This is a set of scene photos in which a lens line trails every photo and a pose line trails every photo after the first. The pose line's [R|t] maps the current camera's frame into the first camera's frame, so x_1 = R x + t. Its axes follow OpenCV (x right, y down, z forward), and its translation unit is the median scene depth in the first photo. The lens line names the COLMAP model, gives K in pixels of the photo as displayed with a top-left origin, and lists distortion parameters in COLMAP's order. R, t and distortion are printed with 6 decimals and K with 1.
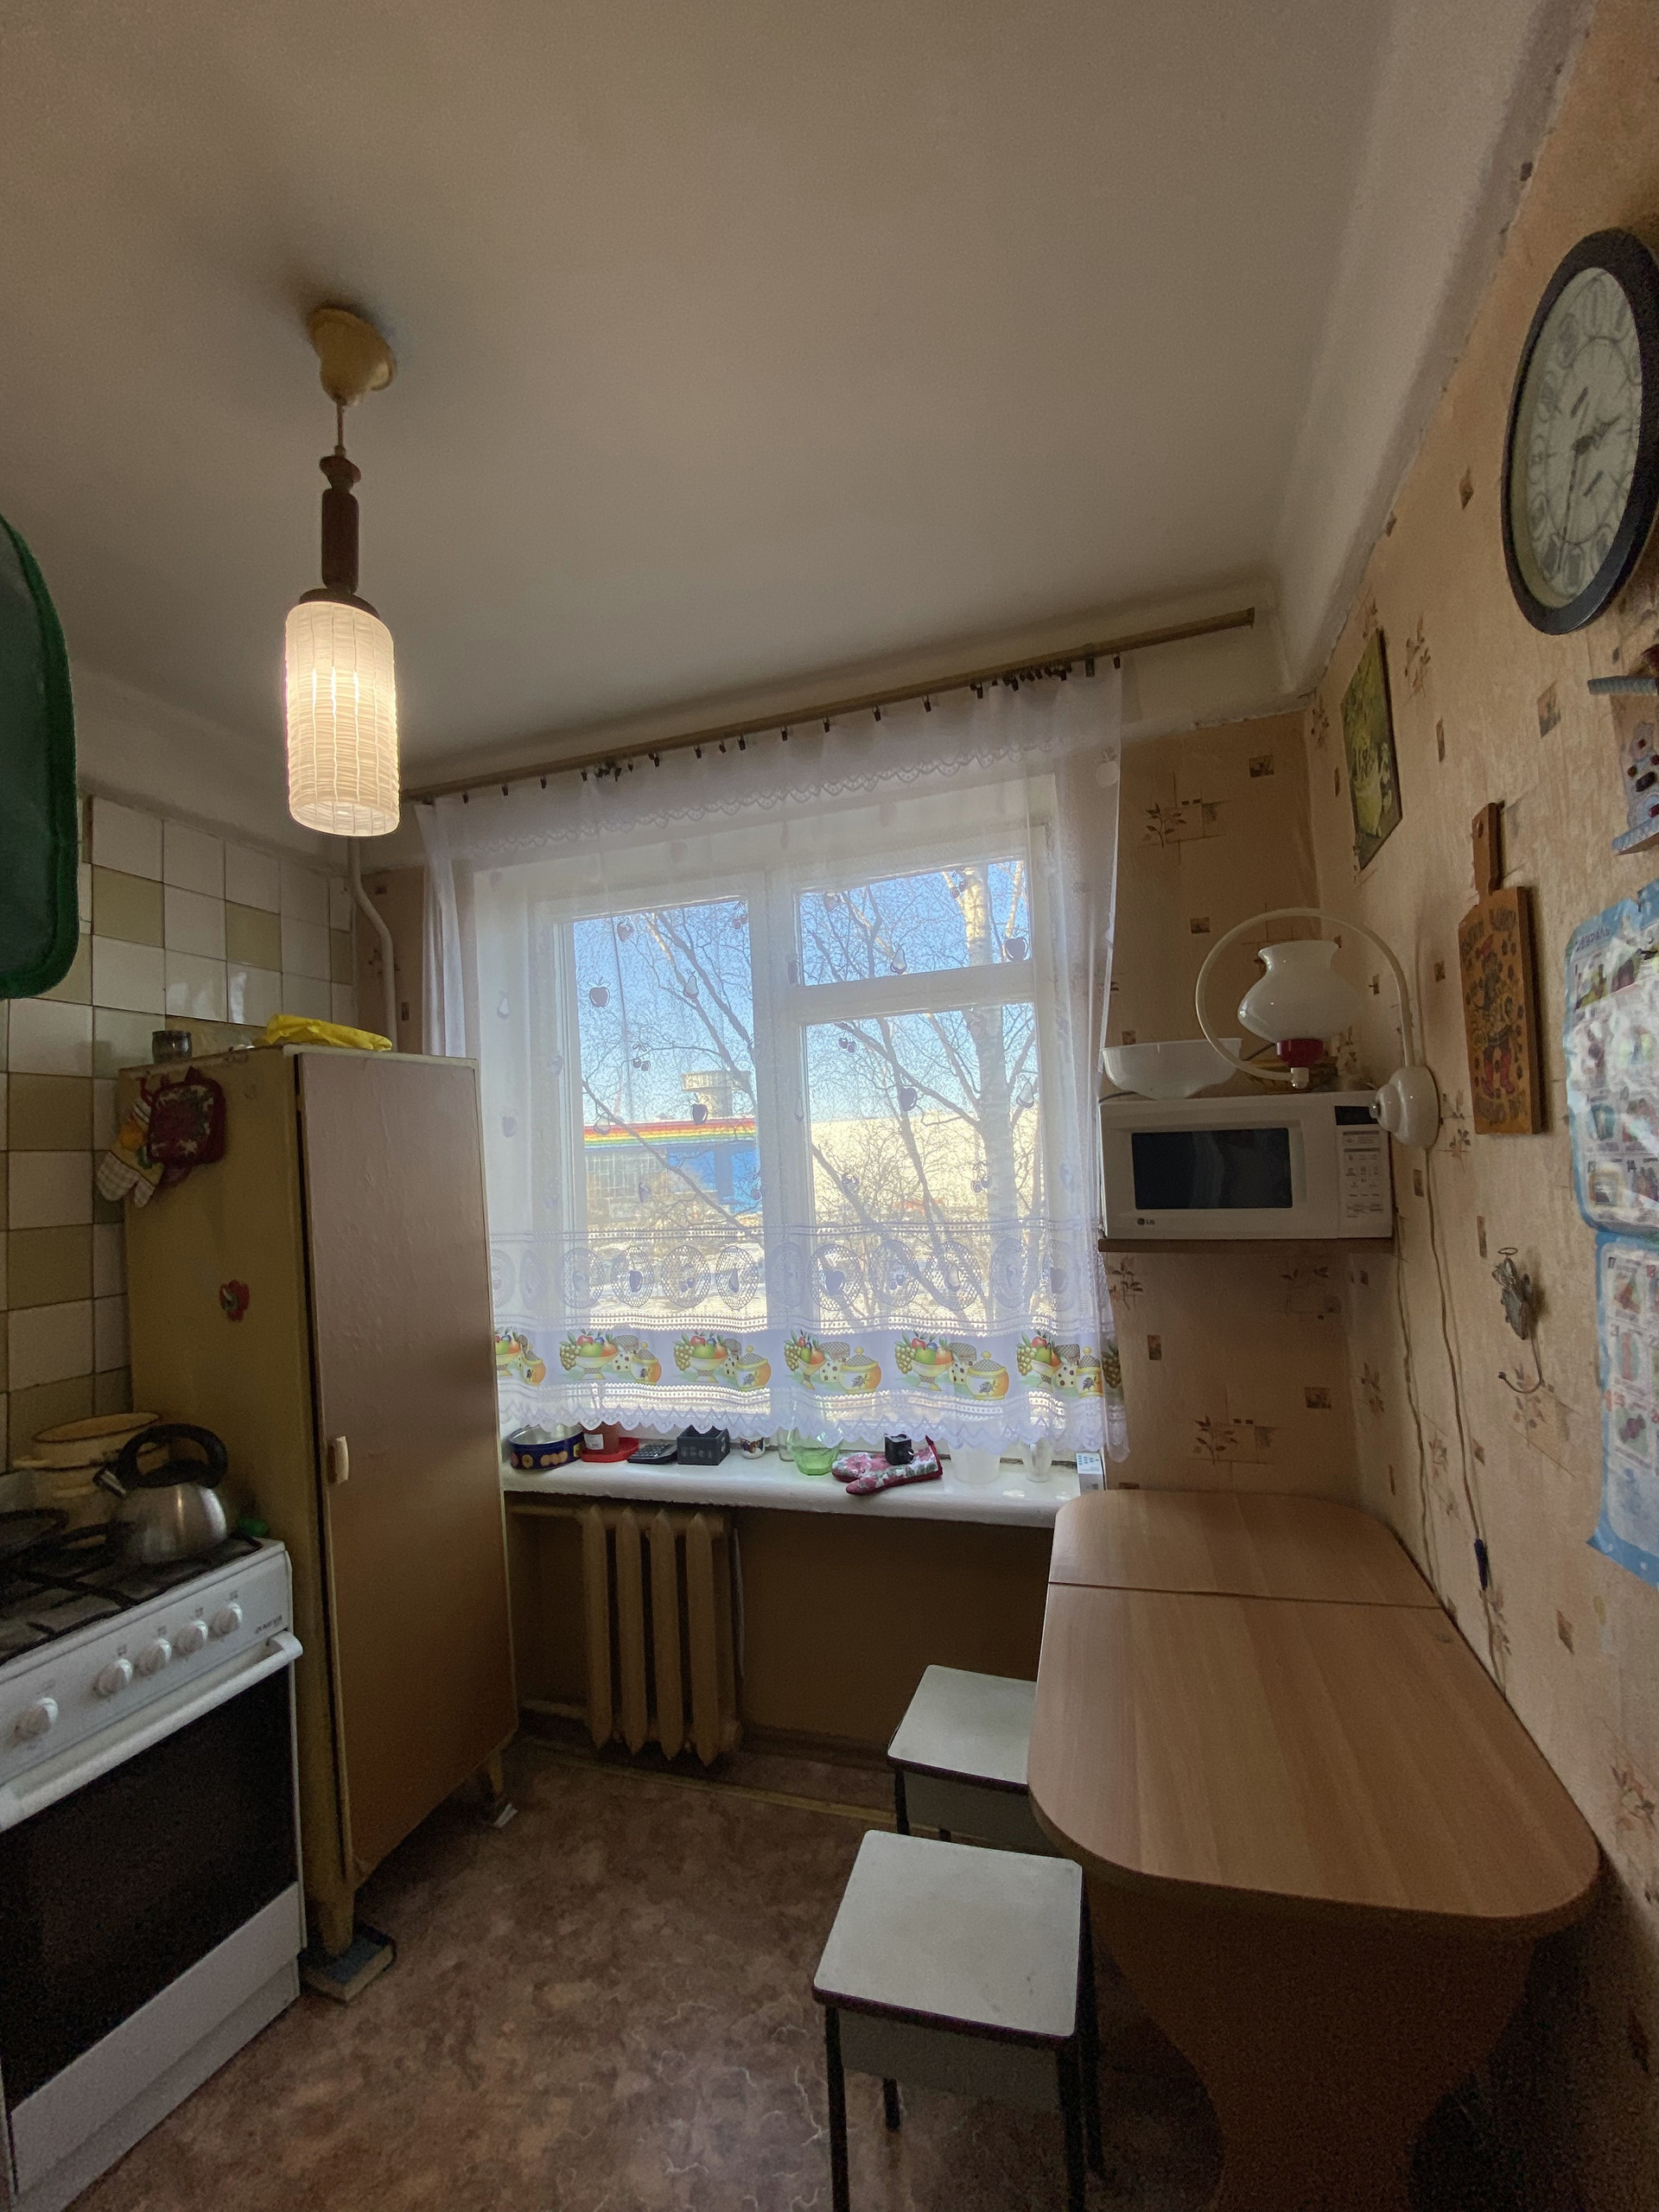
lens RADIAL K [[895.1, 0, 795.7], [0, 895.1, 1118.3], [0, 0, 1]] dist [0.001030, -0.000045]
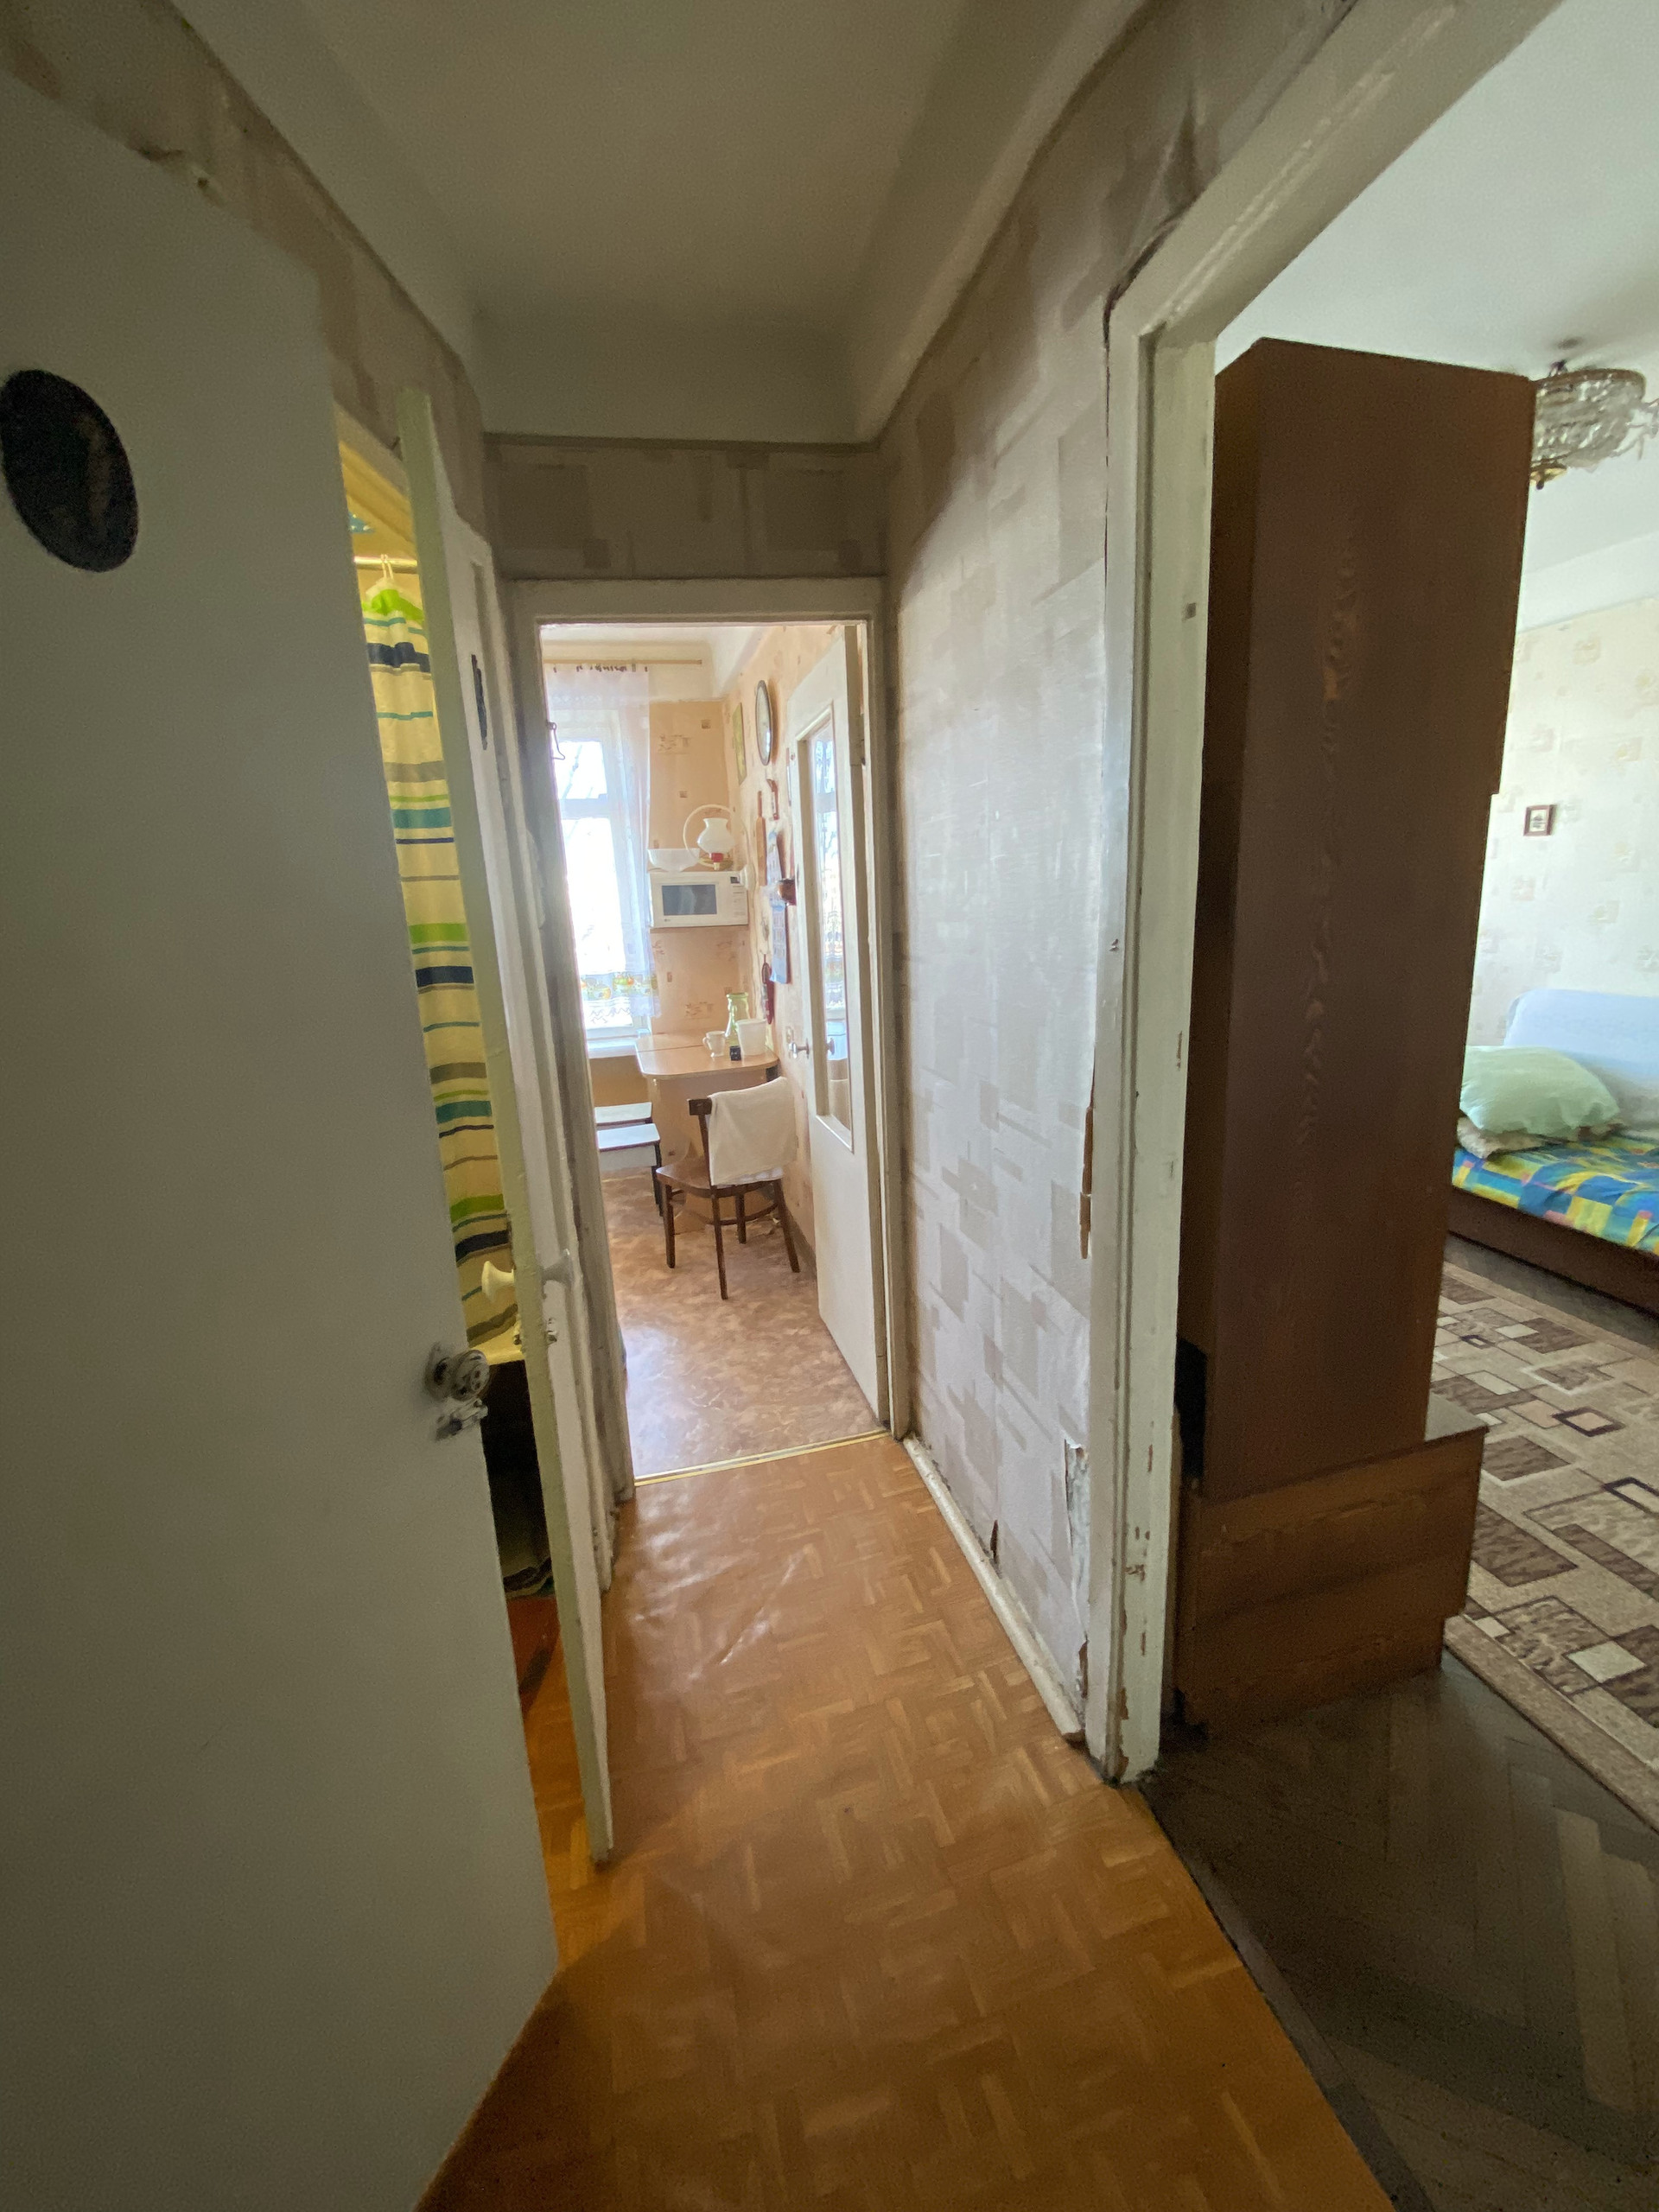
lens RADIAL K [[946.3, 0, 829.5], [0, 946.3, 1106.0], [0, 0, 1]] dist [0.001331, -0.016724]
pose [[0.838651, -0.118219, 0.531685, -0.666455], [-0.015397, 0.970625, 0.240103, -0.027132], [-0.544451, -0.209549, 0.812196, -1.447647]]
